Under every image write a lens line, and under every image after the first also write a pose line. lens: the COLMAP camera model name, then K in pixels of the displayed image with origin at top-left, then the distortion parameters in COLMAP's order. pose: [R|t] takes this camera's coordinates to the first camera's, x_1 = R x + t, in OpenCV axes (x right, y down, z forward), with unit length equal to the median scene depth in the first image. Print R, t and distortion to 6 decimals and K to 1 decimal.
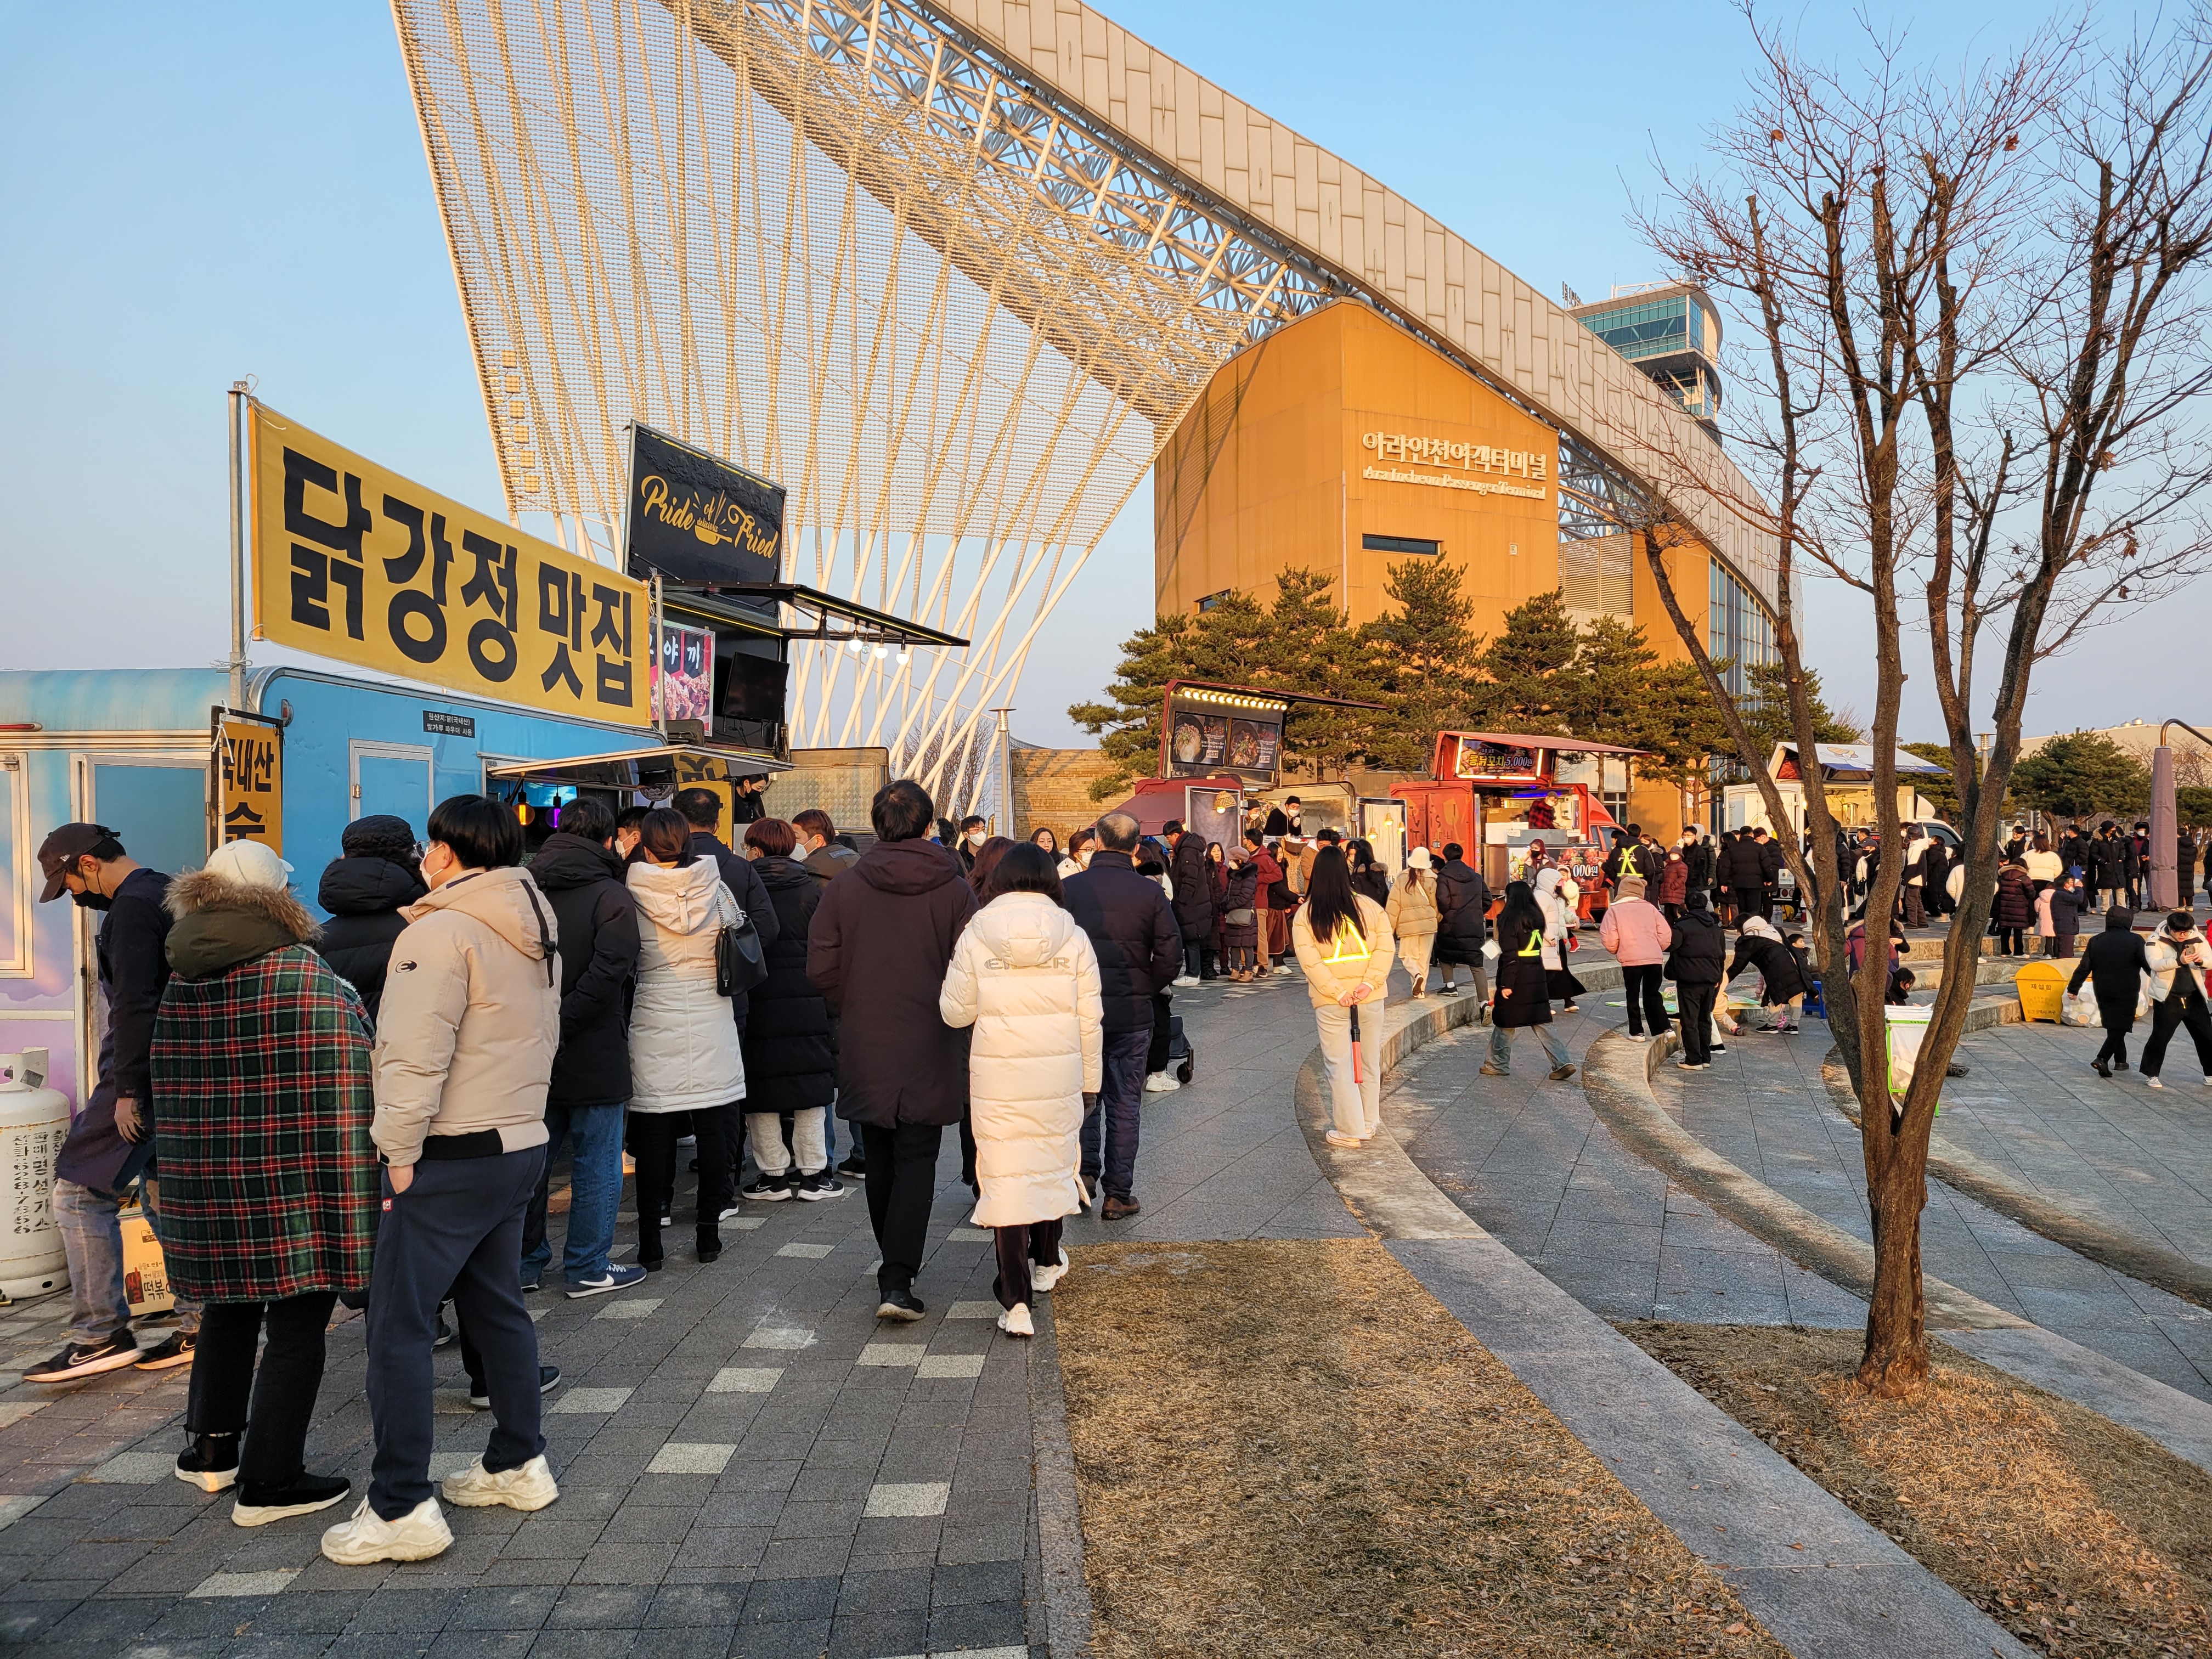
lens RADIAL K [[1662.9, 0, 1106.0], [0, 1662.9, 829.5], [0, 0, 1]] dist [0.068150, -0.060471]
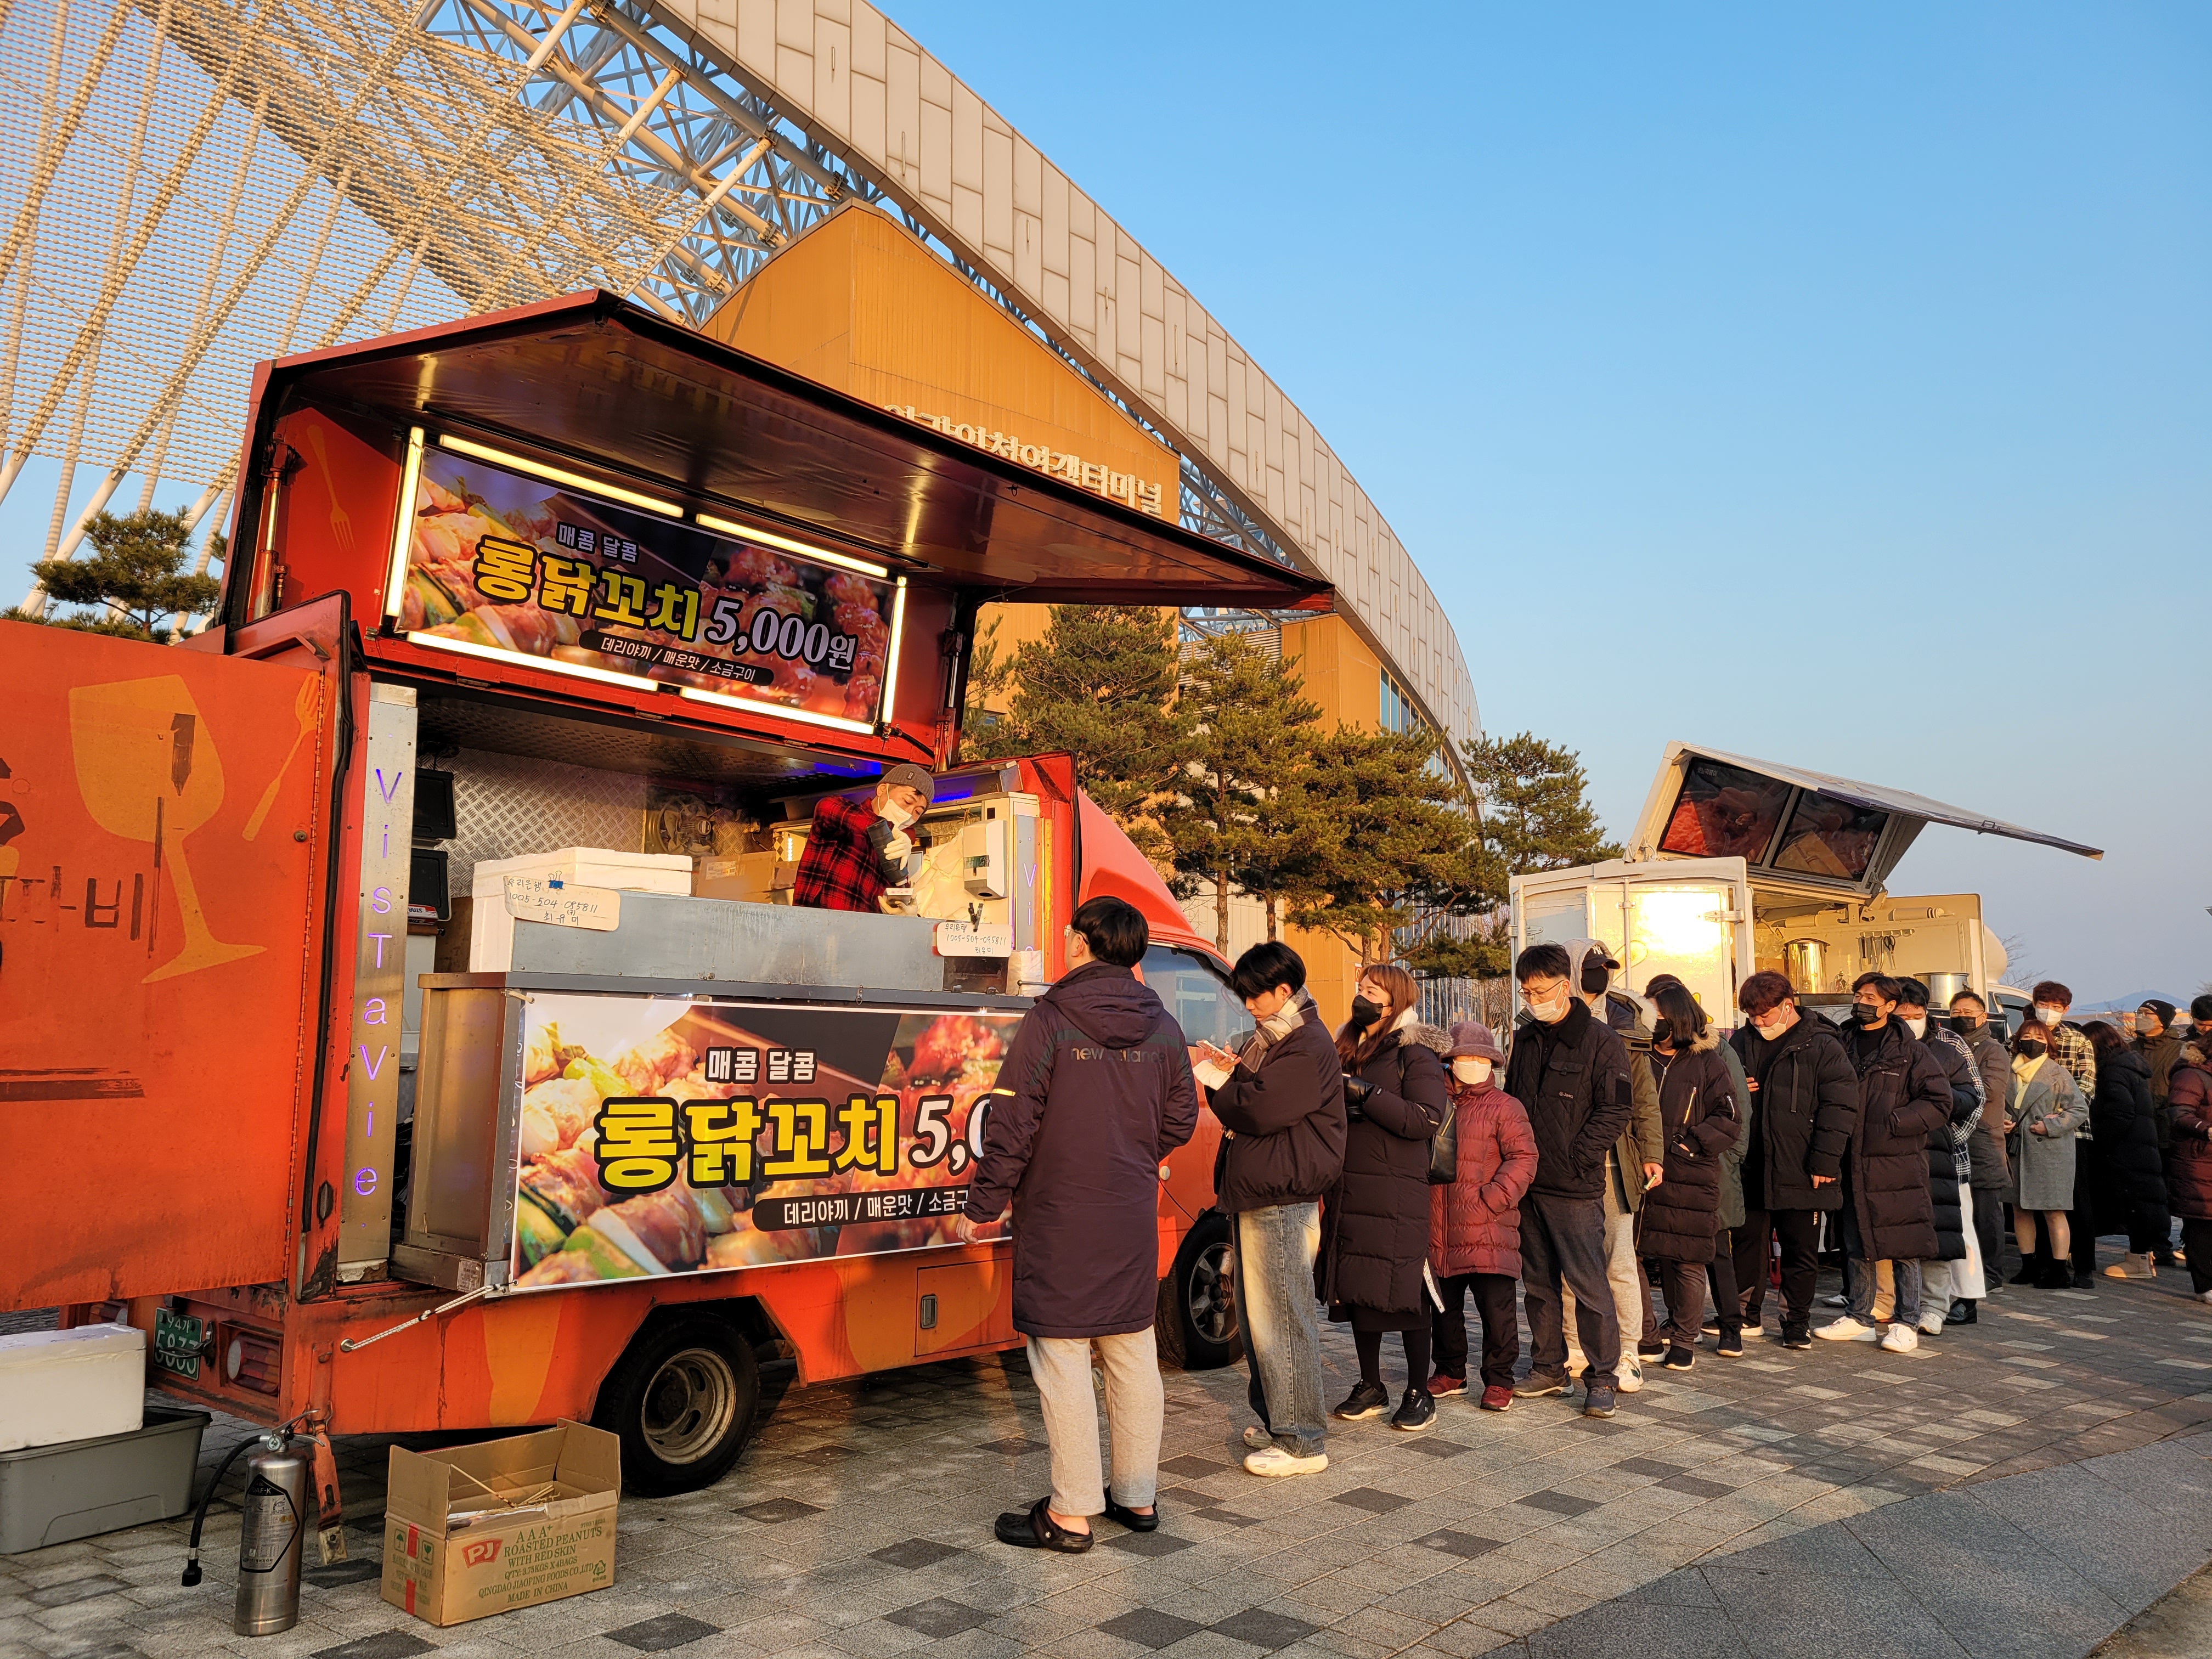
lens RADIAL K [[1678.1, 0, 1106.0], [0, 1678.1, 829.5], [0, 0, 1]] dist [0.064318, -0.067732]
pose [[0.980074, 0.040480, 0.194462, 0.132393], [-0.015676, 0.991723, -0.127436, 0.007619], [-0.198011, 0.121848, 0.972597, 0.413710]]
